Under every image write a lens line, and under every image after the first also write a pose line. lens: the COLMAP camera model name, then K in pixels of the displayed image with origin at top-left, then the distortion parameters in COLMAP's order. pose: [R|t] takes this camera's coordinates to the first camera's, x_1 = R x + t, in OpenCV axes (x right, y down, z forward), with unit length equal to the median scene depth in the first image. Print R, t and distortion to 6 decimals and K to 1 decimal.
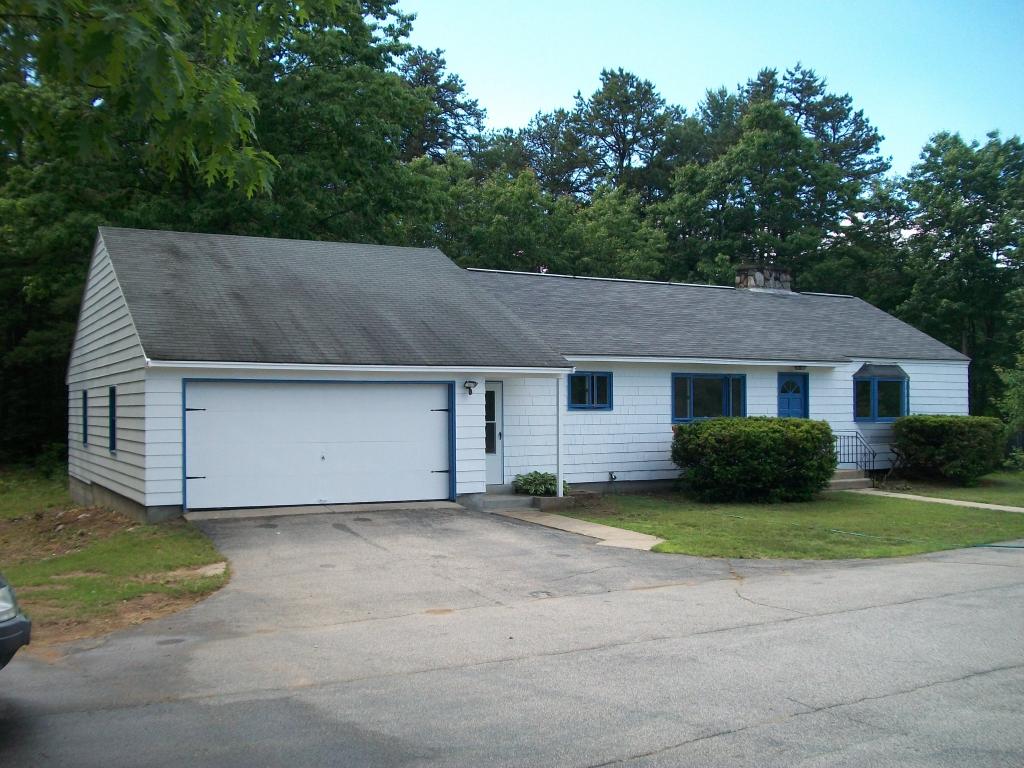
lens RADIAL K [[1057.3, 0, 512.0], [0, 1057.3, 384.0], [0, 0, 1]] dist [-0.098527, 0.009341]
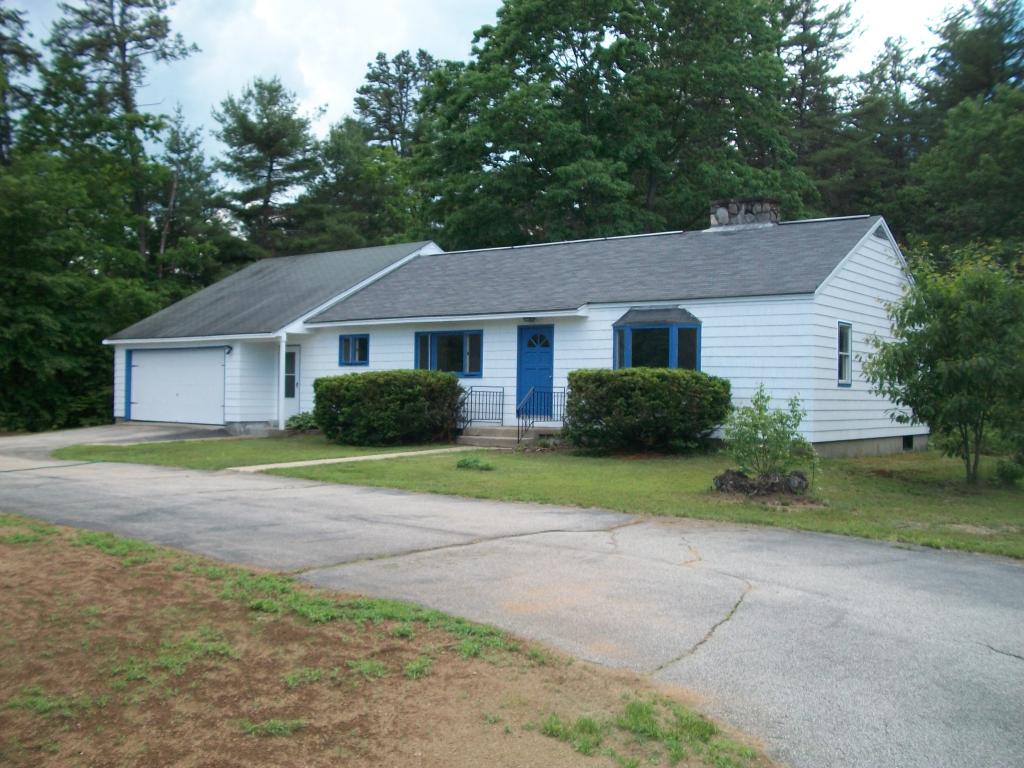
lens RADIAL K [[1066.0, 0, 512.0], [0, 1066.0, 384.0], [0, 0, 1]] dist [-0.153159, 0.077163]
pose [[0.407919, 0.000071, -0.913018, 1.179649], [0.010348, 0.999935, 0.004701, 0.038893], [0.912959, -0.011366, 0.407892, 0.609166]]
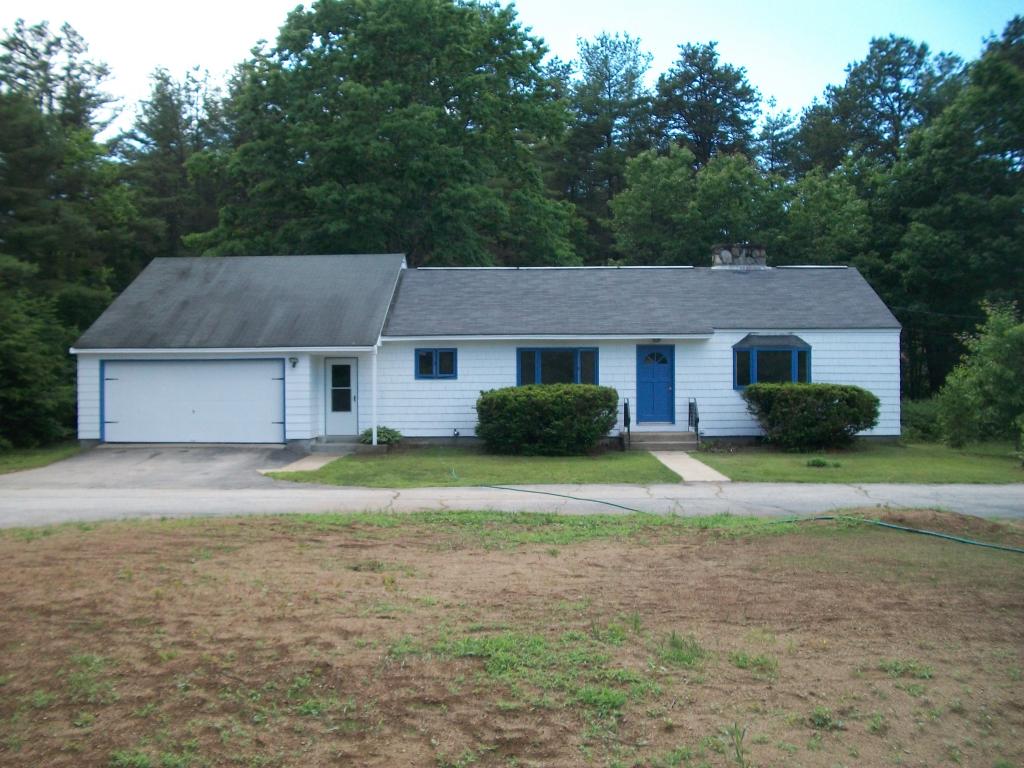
lens RADIAL K [[1066.0, 0, 512.0], [0, 1066.0, 384.0], [0, 0, 1]] dist [-0.153159, 0.077163]
pose [[0.866791, -0.004151, -0.498654, 0.719735], [0.013996, 0.999774, 0.016006, 0.010679], [0.498475, -0.020854, 0.866653, -0.046123]]
